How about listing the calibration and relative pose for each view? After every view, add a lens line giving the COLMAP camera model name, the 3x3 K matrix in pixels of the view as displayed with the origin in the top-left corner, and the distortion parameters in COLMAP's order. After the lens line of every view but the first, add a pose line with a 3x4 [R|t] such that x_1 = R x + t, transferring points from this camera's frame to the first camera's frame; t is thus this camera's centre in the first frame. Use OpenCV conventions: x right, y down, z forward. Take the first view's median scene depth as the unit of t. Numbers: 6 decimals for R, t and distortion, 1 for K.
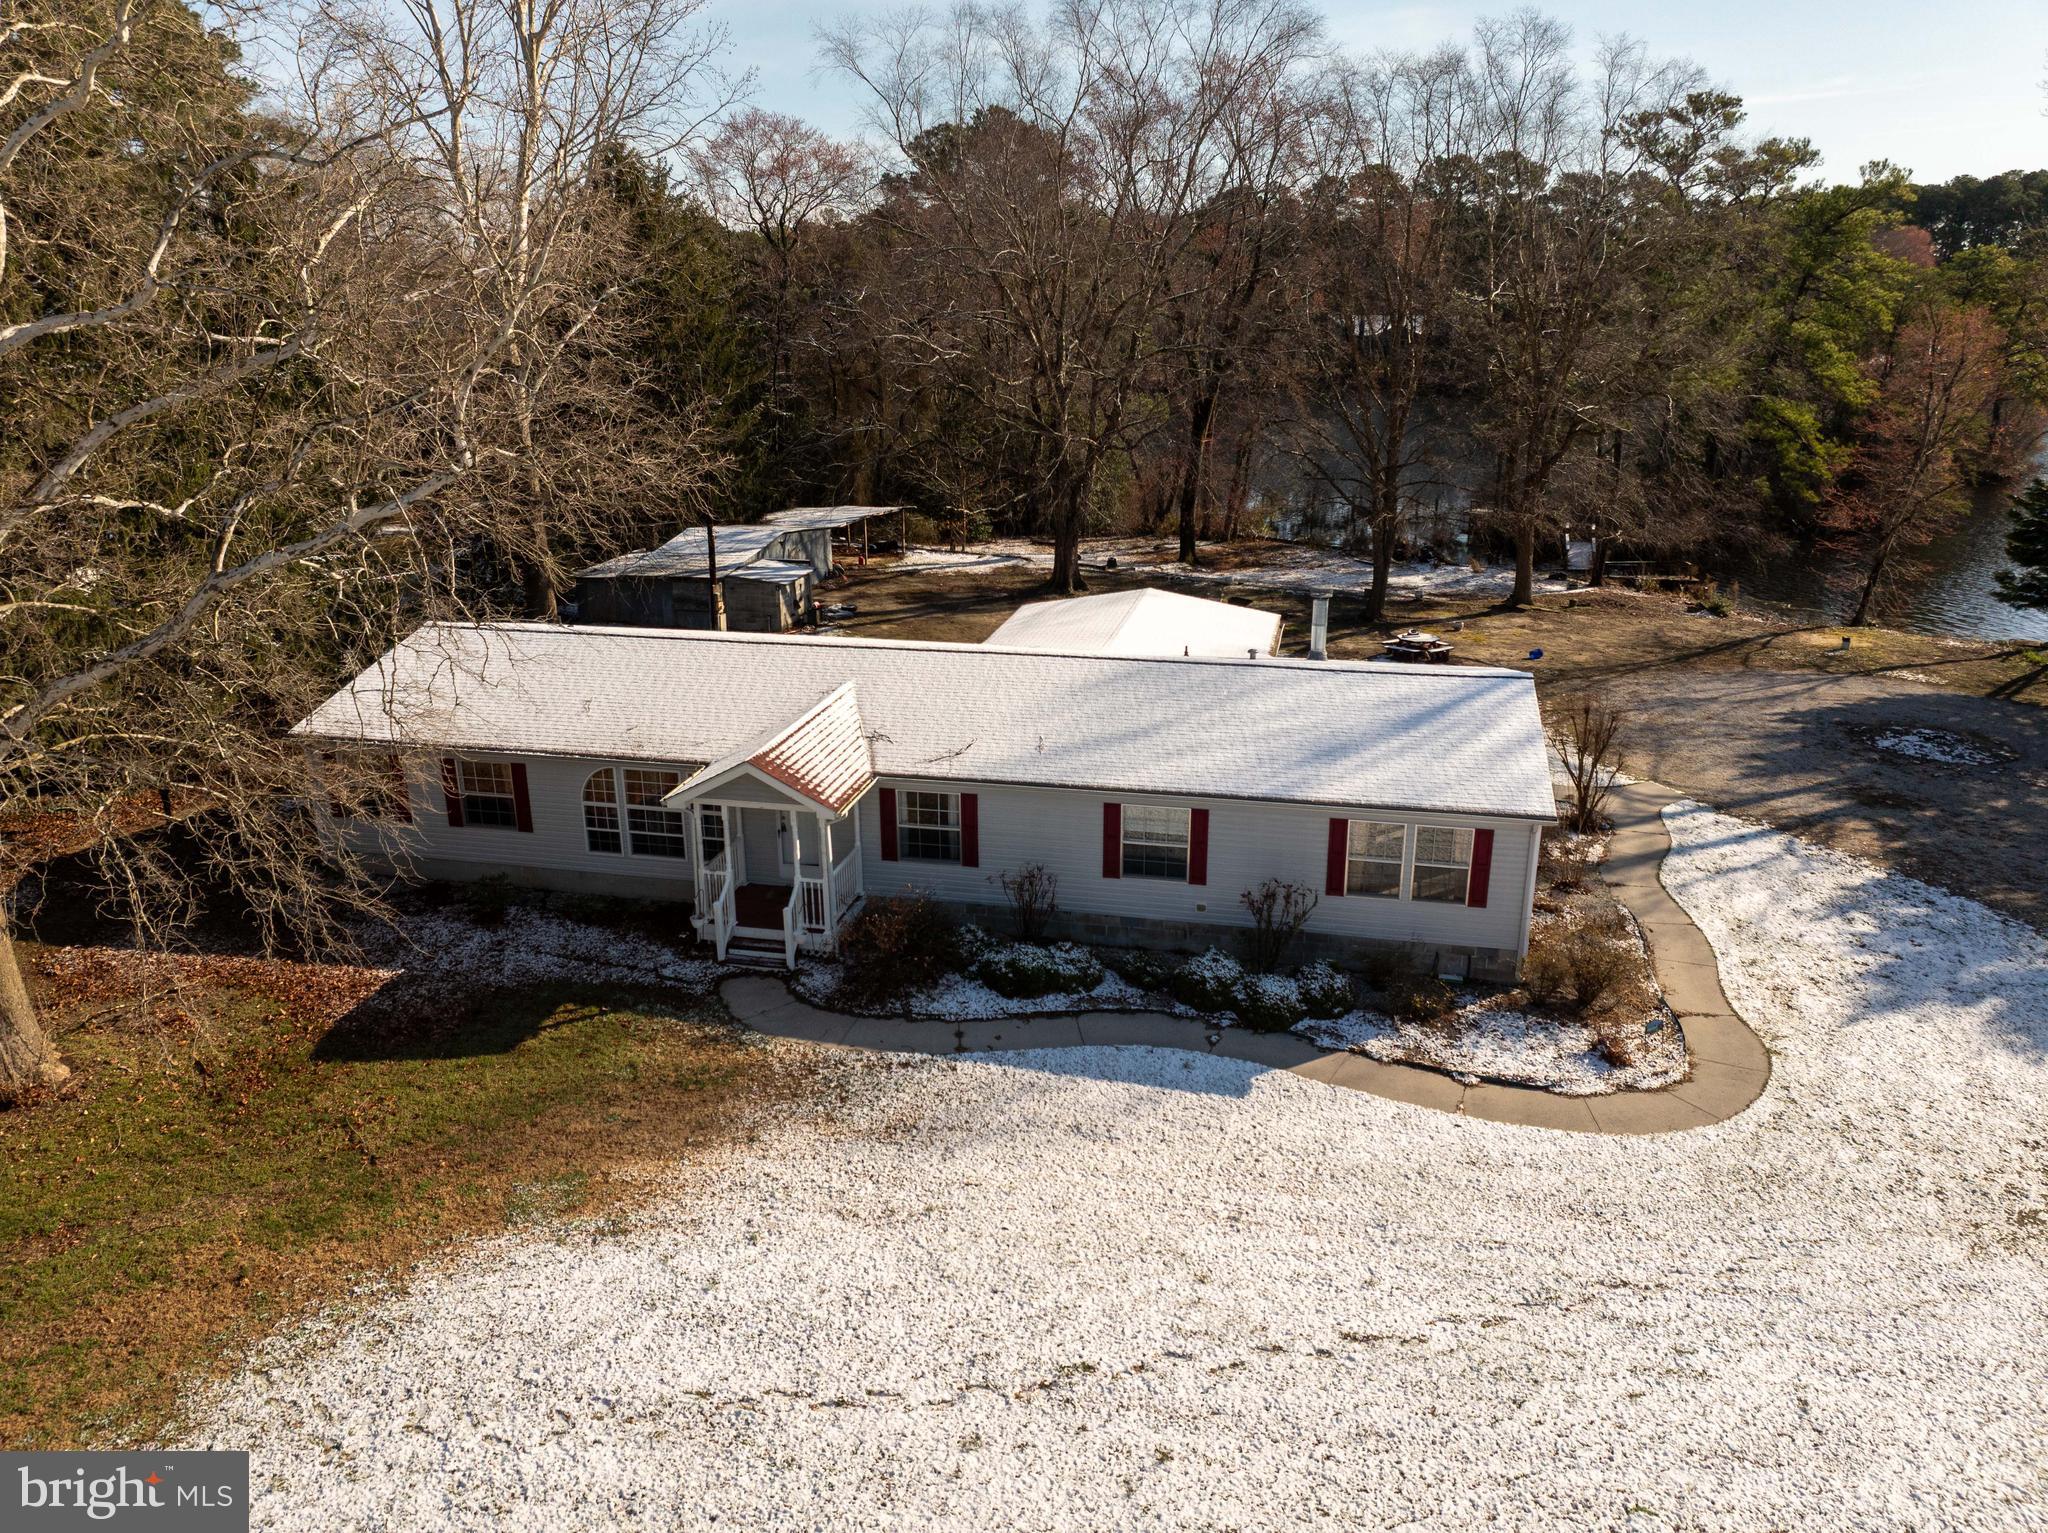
lens RADIAL K [[1432.2, 0, 1027.1], [0, 1432.2, 756.5], [0, 0, 1]] dist [-0.053849, 0.024369]
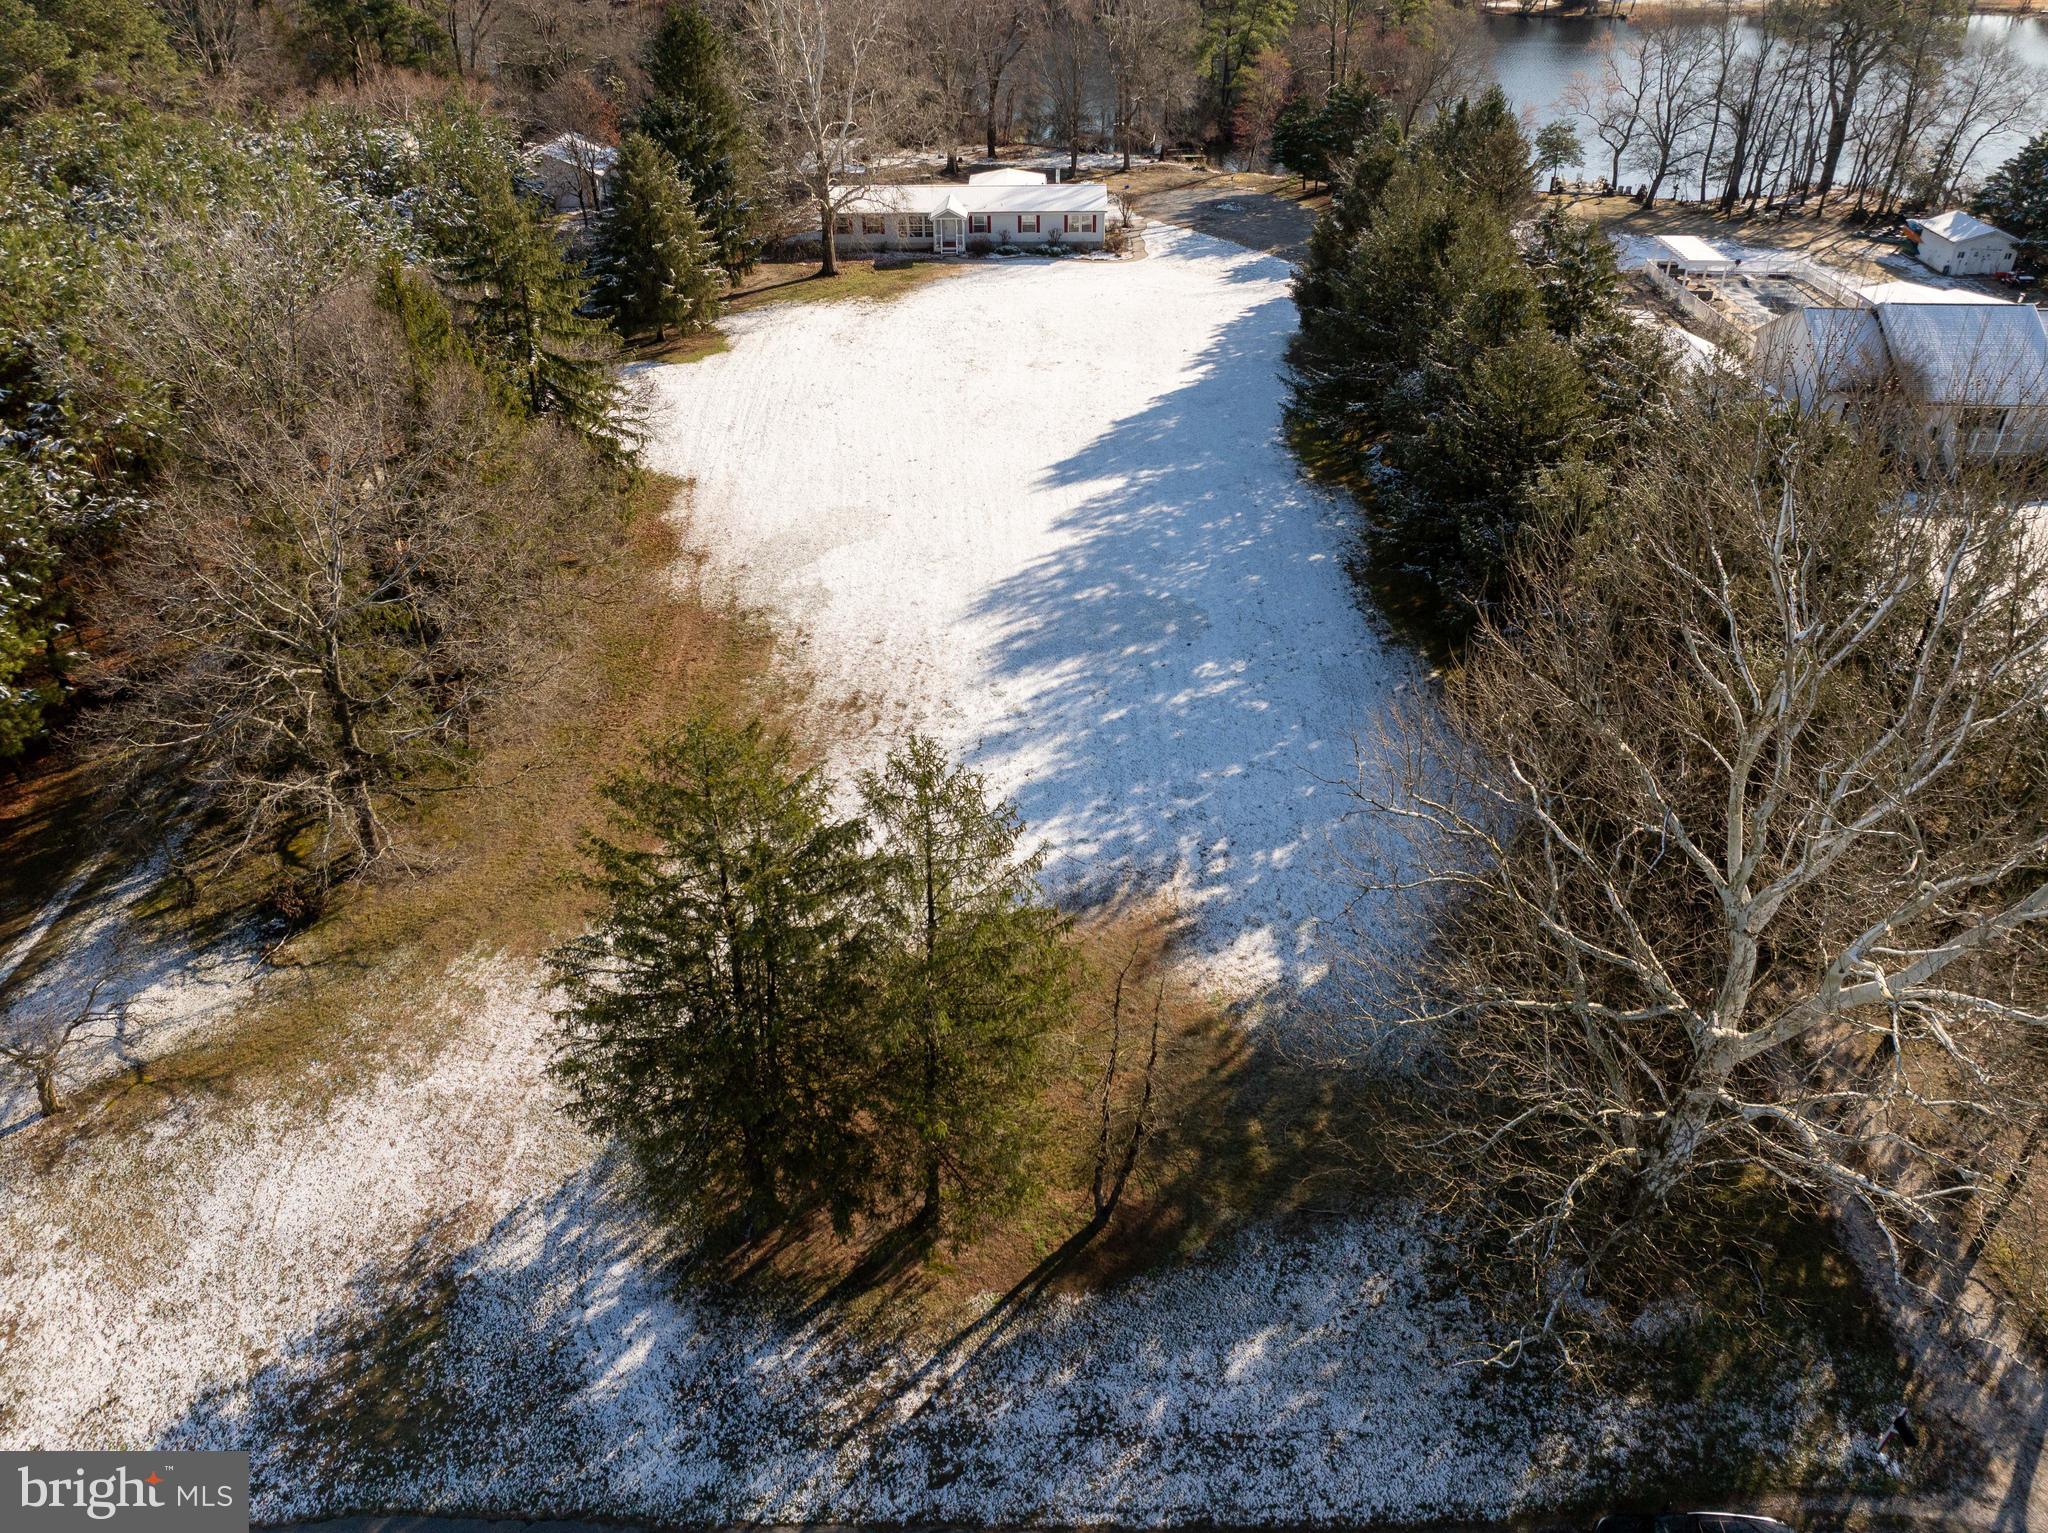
lens RADIAL K [[1432.2, 0, 1017.1], [0, 1432.2, 776.6], [0, 0, 1]] dist [-0.053849, 0.024369]
pose [[0.979587, -0.114650, 0.165121, -0.950438], [0.064061, 0.956628, 0.284182, 0.476868], [-0.190541, -0.267803, 0.944445, -3.999214]]
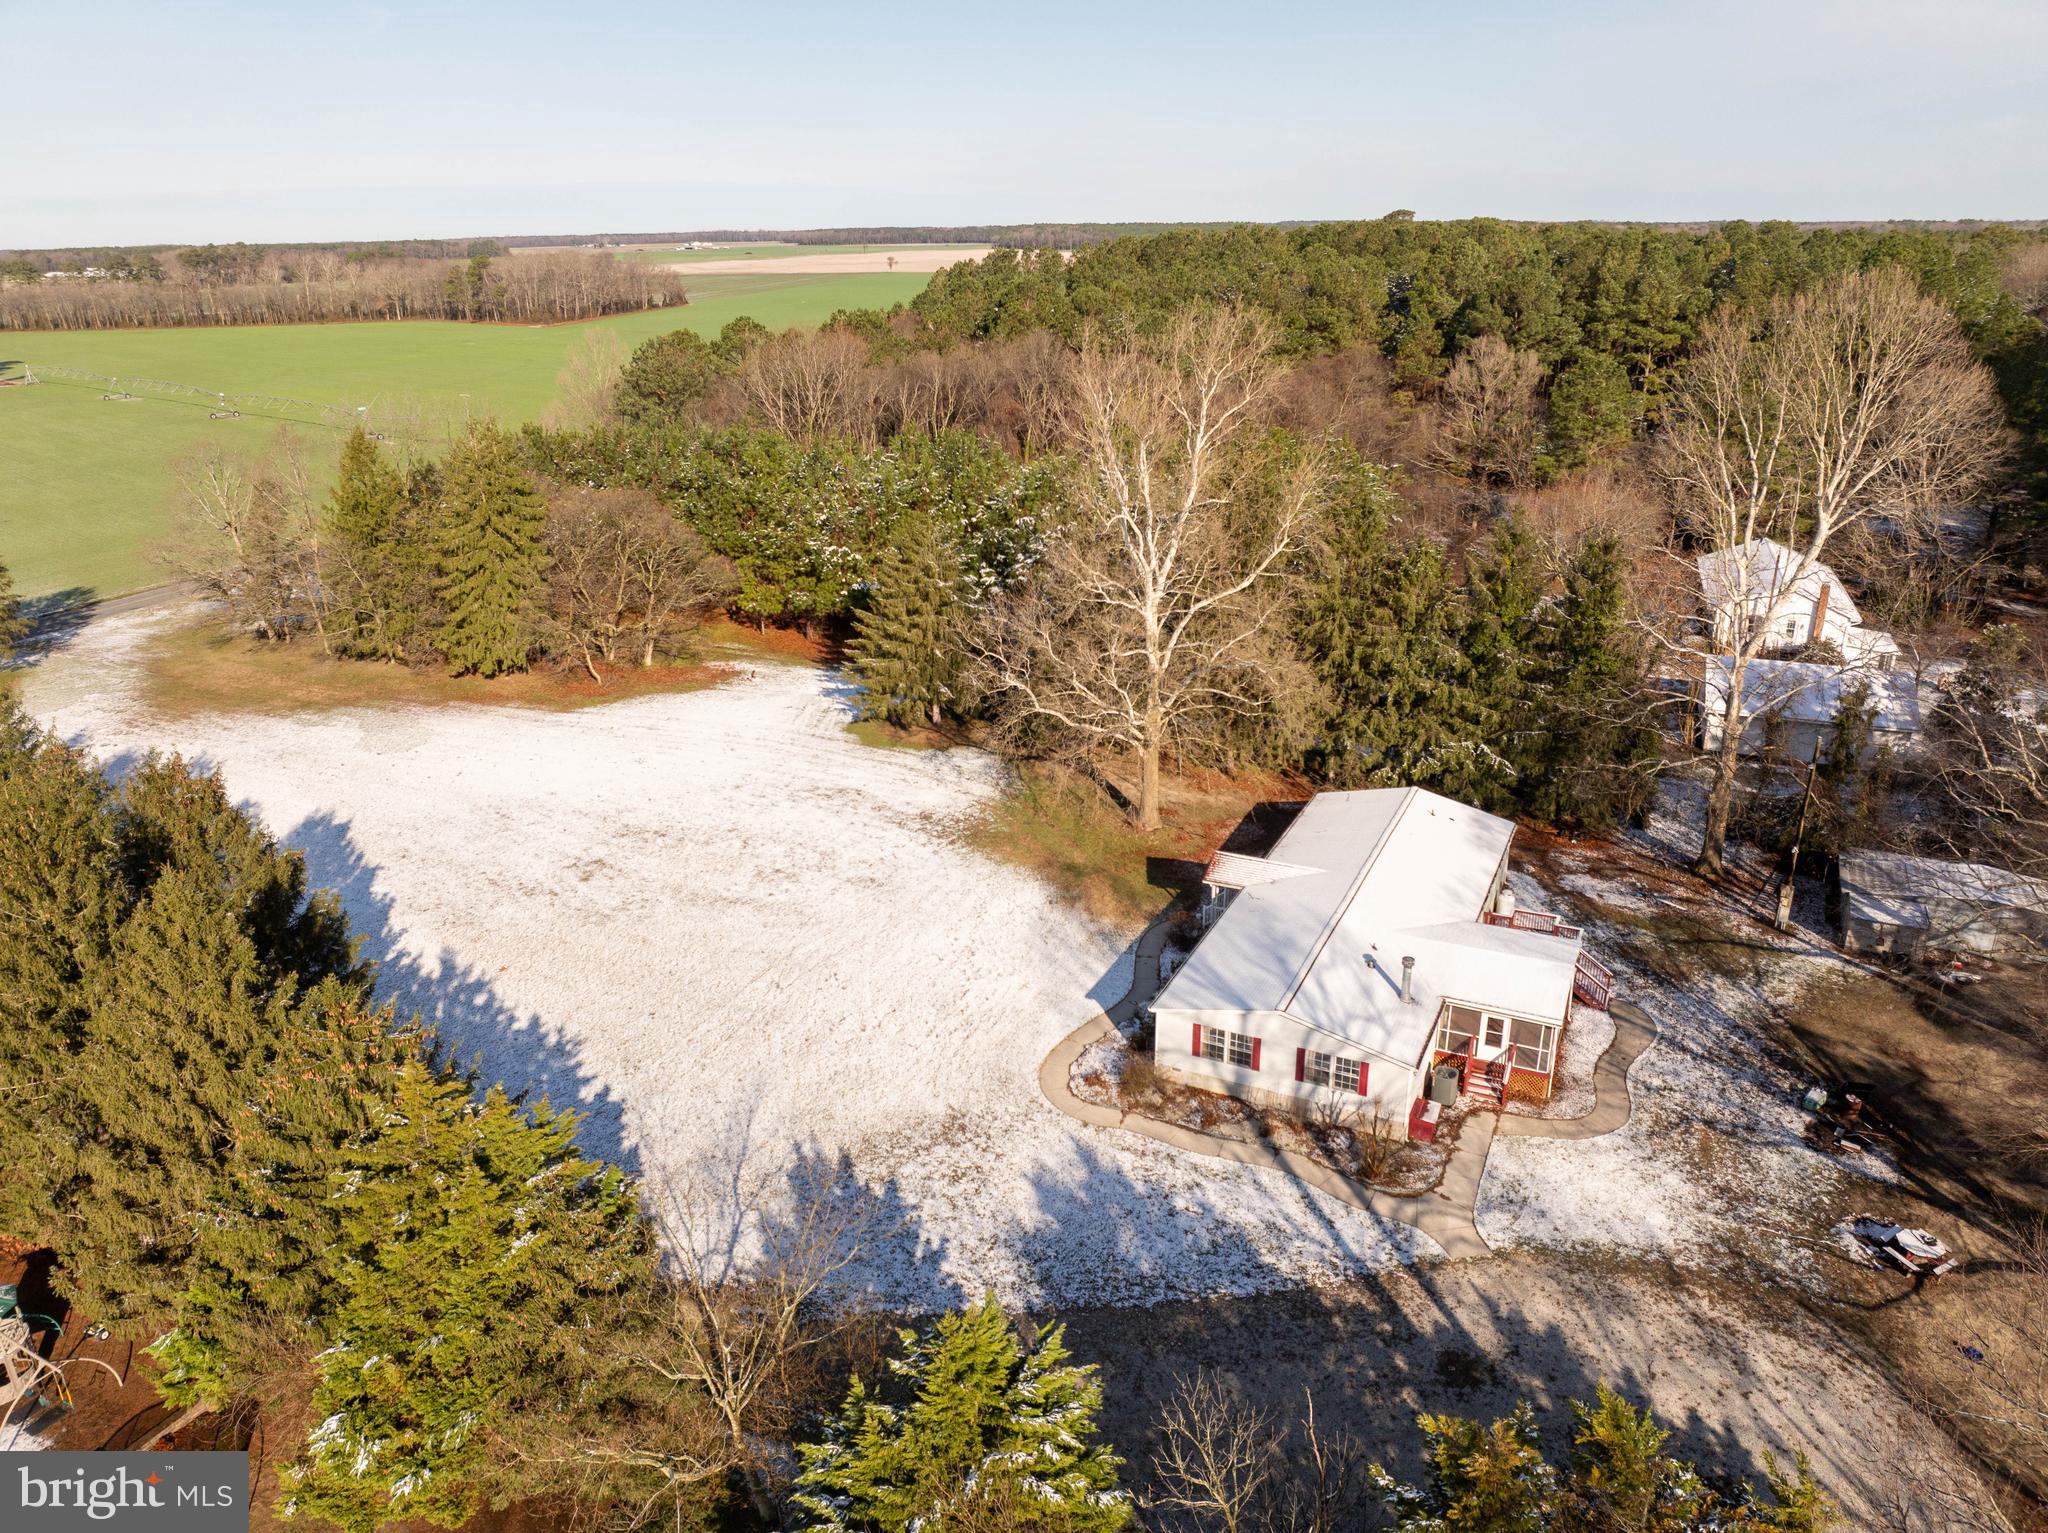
lens RADIAL K [[1432.2, 0, 1038.6], [0, 1432.2, 764.2], [0, 0, 1]] dist [-0.053849, 0.024369]
pose [[-0.213882, 0.349617, -0.912153, 2.202533], [-0.294991, 0.867052, 0.401500, -1.085116], [0.931254, 0.354950, -0.082313, 0.804416]]
